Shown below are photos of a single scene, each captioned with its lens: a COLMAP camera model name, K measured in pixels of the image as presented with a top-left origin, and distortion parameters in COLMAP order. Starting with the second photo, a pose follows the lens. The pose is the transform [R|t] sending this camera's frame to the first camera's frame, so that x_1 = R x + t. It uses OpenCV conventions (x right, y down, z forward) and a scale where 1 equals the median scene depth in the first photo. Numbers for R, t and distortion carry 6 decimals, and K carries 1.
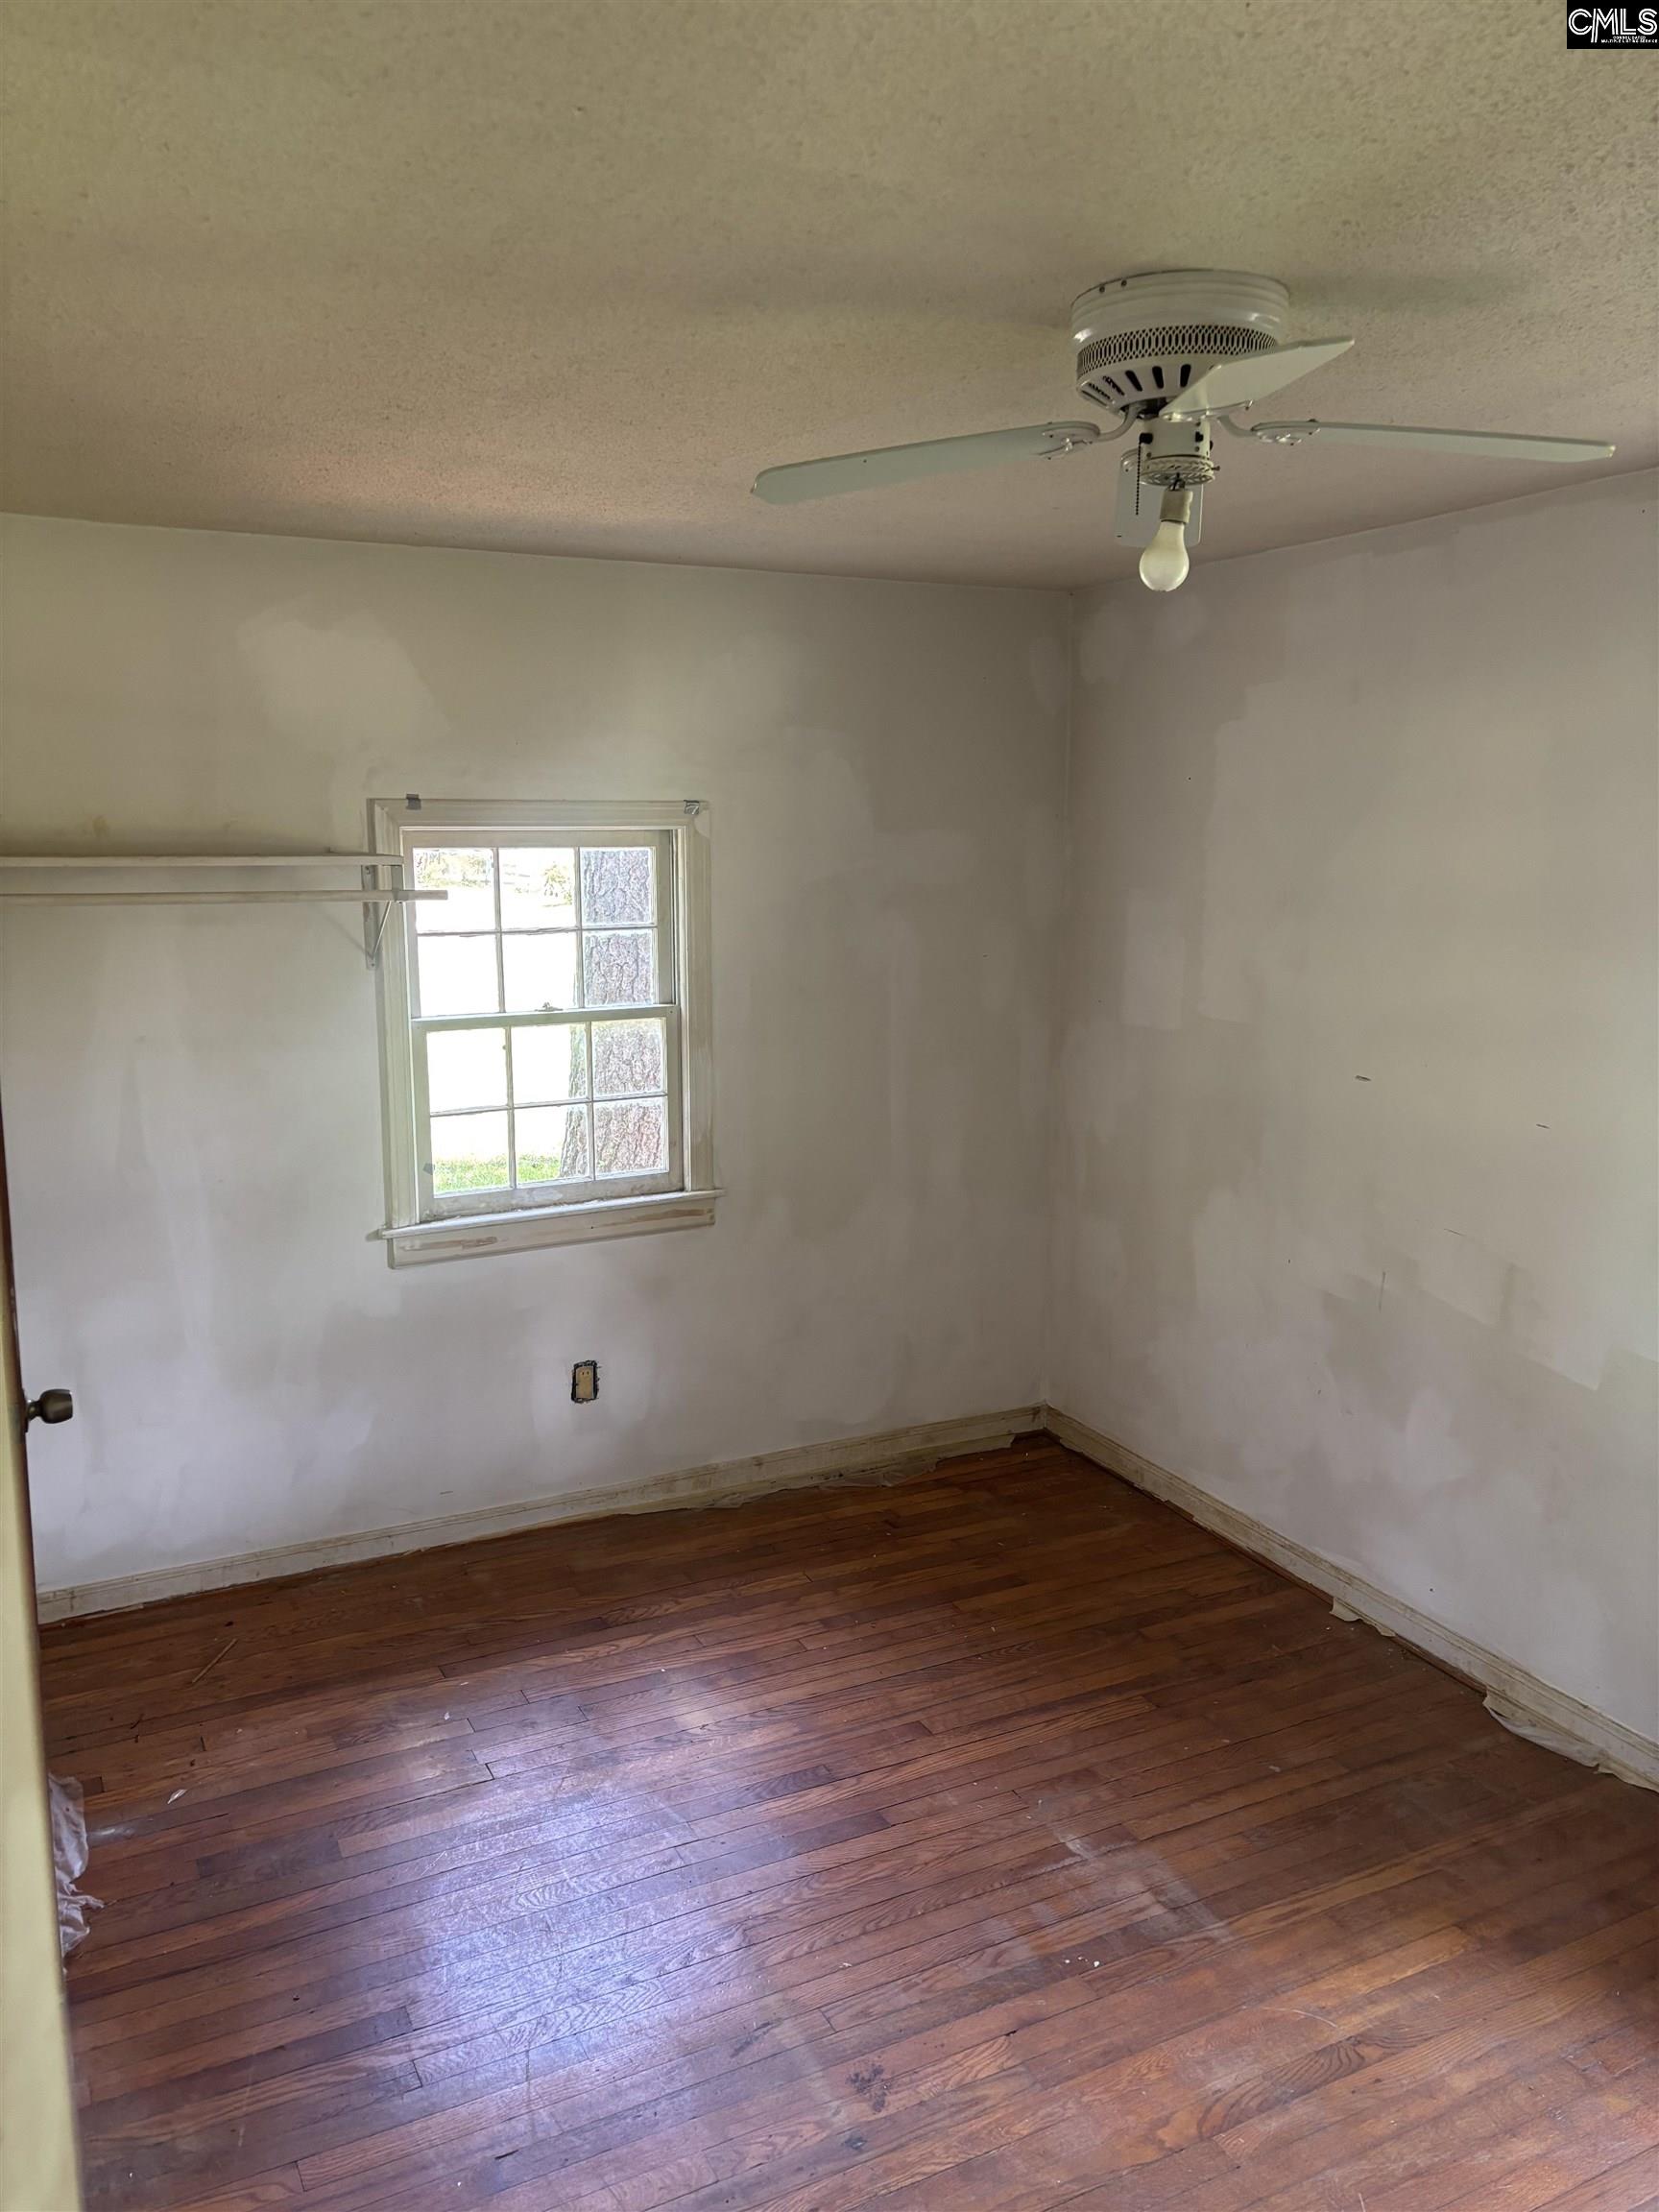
lens RADIAL K [[1664.1, 0, 829.5], [0, 1664.1, 1106.0], [0, 0, 1]] dist [0.023023, -0.029298]
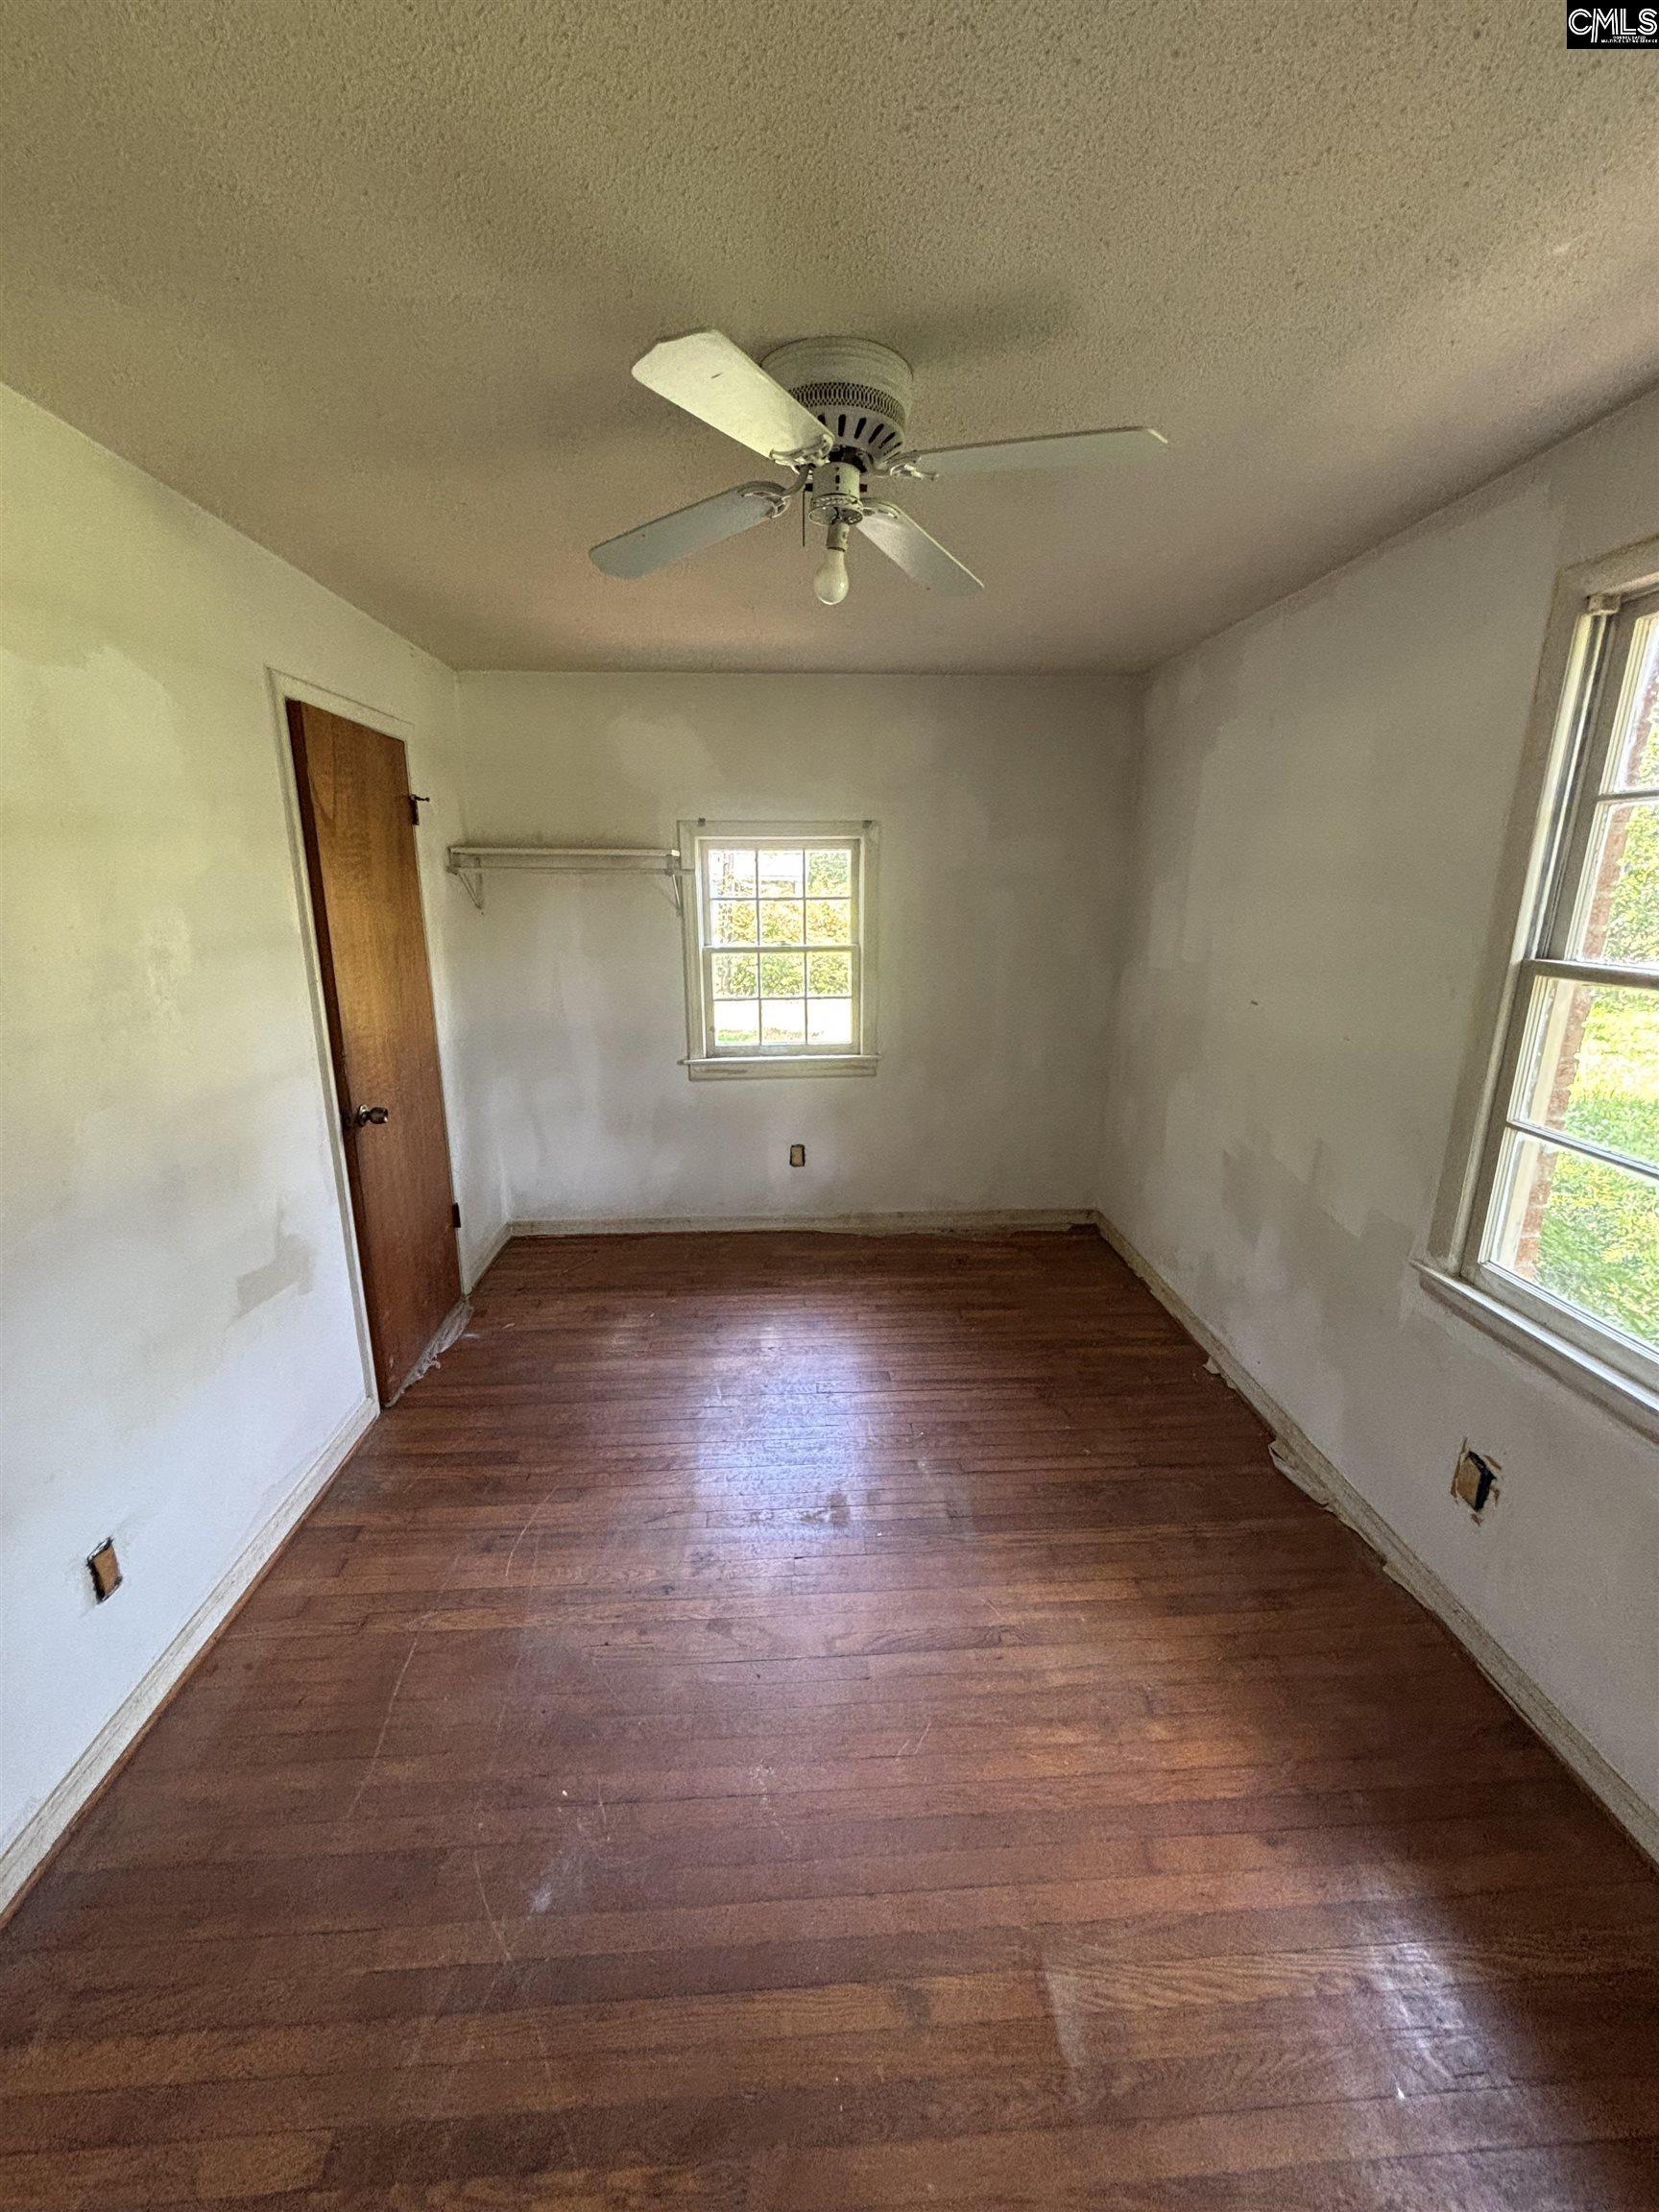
lens RADIAL K [[889.6, 0, 822.8], [0, 889.6, 1111.1], [0, 0, 1]] dist [-0.000776, -0.000111]
pose [[0.918289, 0.104175, -0.381959, 0.254640], [-0.067573, 0.991846, 0.108057, 0.013387], [0.390101, -0.073417, 0.917840, 0.142877]]
